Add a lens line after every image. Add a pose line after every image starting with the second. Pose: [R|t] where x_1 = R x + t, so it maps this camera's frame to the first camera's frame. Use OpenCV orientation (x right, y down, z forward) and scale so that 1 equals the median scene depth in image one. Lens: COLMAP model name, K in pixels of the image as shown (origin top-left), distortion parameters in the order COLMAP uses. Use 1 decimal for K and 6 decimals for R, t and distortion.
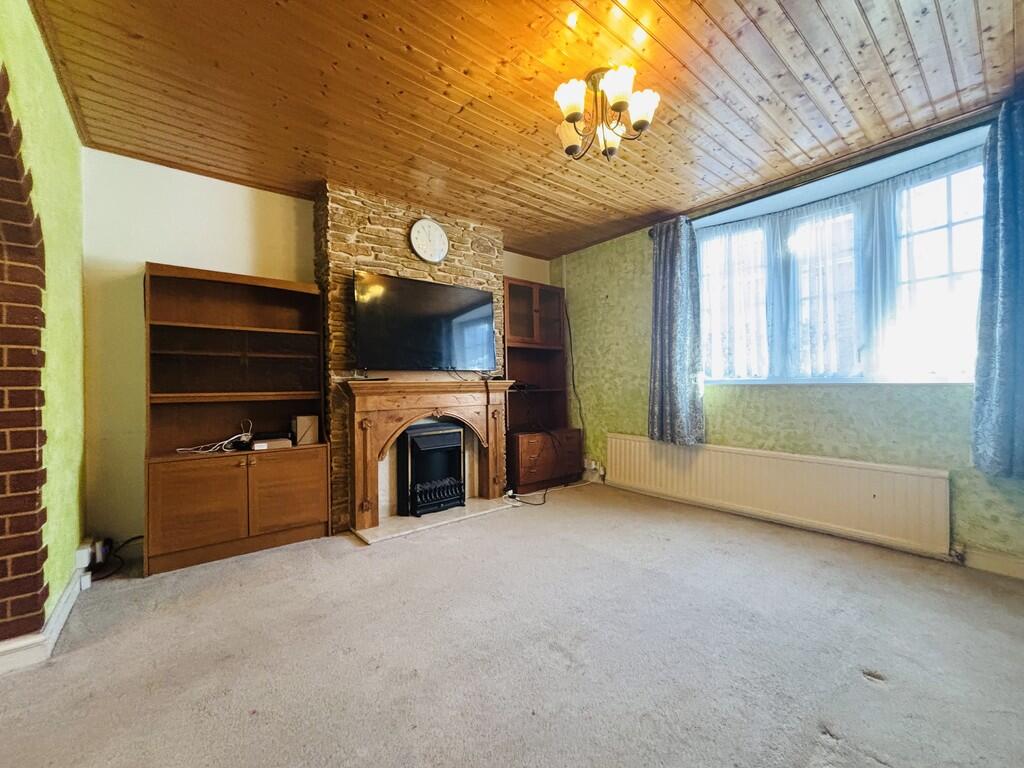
lens RADIAL K [[414.9, 0, 510.4], [0, 414.9, 385.4], [0, 0, 1]] dist [0.000045, 0.000001]
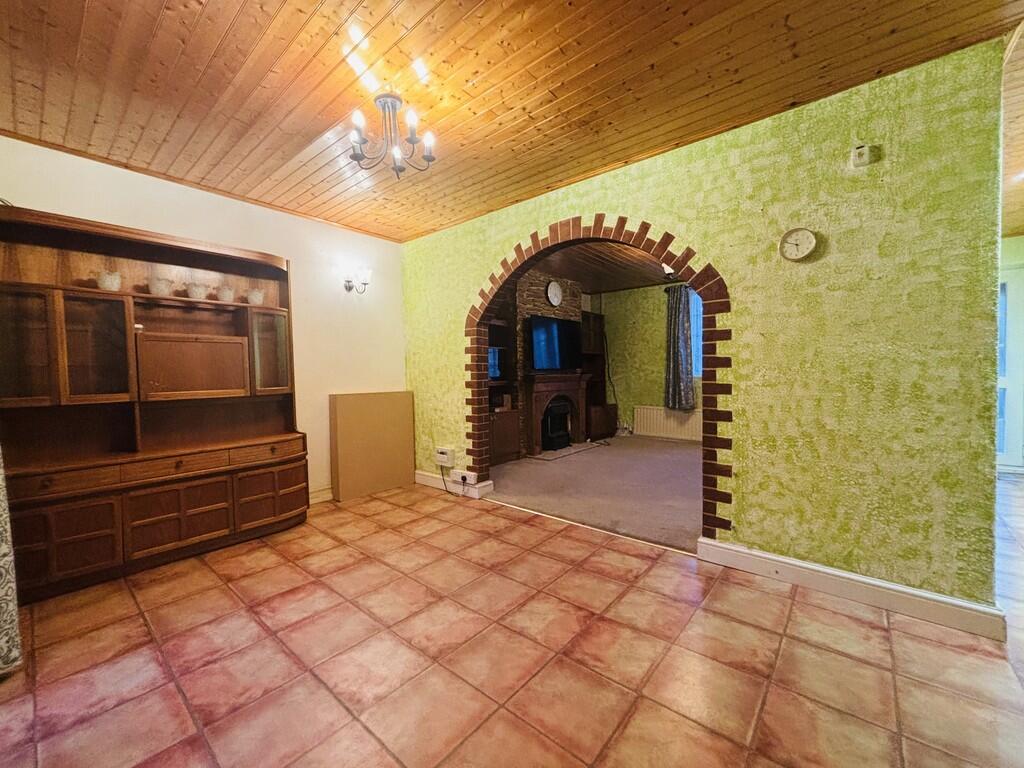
lens RADIAL K [[414.9, 0, 514.7], [0, 414.9, 387.0], [0, 0, 1]] dist [0.000045, 0.000001]
pose [[0.983904, -0.005707, 0.178607, -0.556032], [-0.000160, 0.999461, 0.032817, -0.014342], [-0.178698, -0.032317, 0.983373, -0.565480]]
